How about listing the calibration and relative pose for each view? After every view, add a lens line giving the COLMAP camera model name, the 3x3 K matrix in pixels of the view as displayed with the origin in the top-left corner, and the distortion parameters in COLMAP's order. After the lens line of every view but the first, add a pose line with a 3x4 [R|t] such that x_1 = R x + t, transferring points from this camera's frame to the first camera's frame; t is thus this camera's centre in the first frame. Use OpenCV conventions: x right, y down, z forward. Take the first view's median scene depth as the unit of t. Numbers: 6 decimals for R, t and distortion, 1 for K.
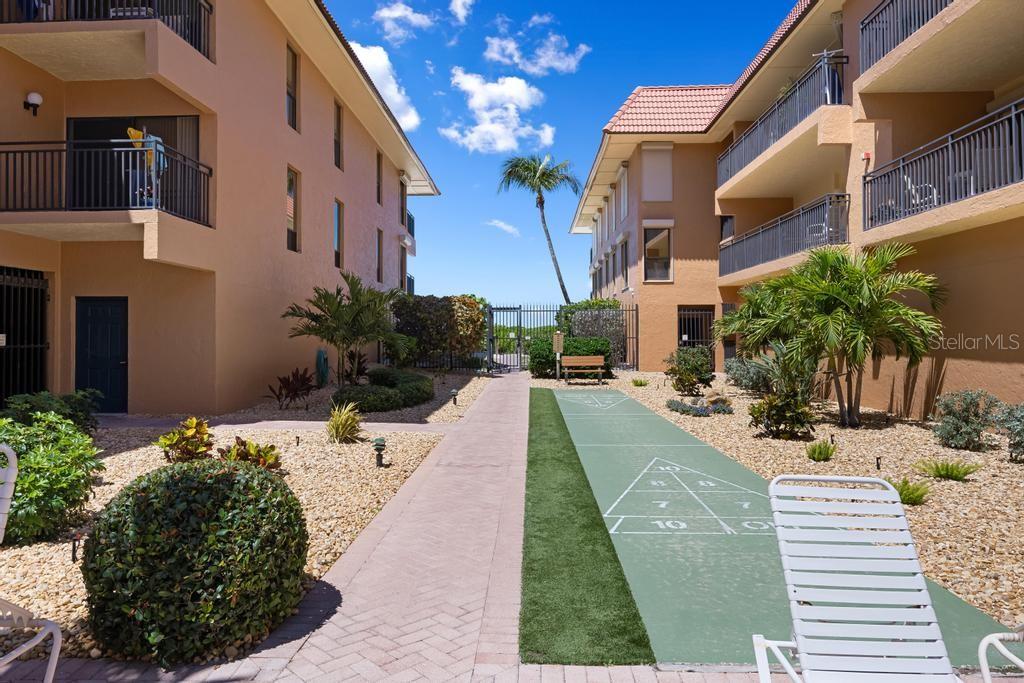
lens RADIAL K [[665.4, 0, 504.7], [0, 665.4, 315.5], [0, 0, 1]] dist [-0.002878, -0.003250]
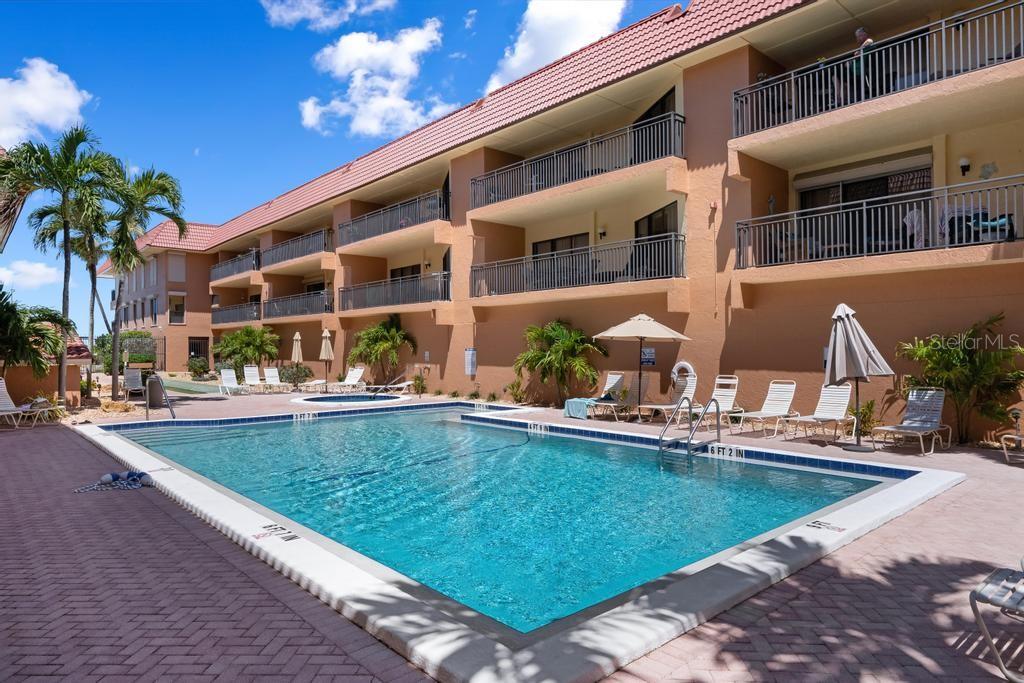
lens RADIAL K [[619.4, 0, 512.4], [0, 619.4, 340.7], [0, 0, 1]] dist [0.002551, 0.000444]
pose [[0.716483, 0.000683, 0.697605, -0.354362], [-0.014563, 0.999796, 0.013977, -0.046733], [-0.697453, -0.020173, 0.716347, -1.042167]]
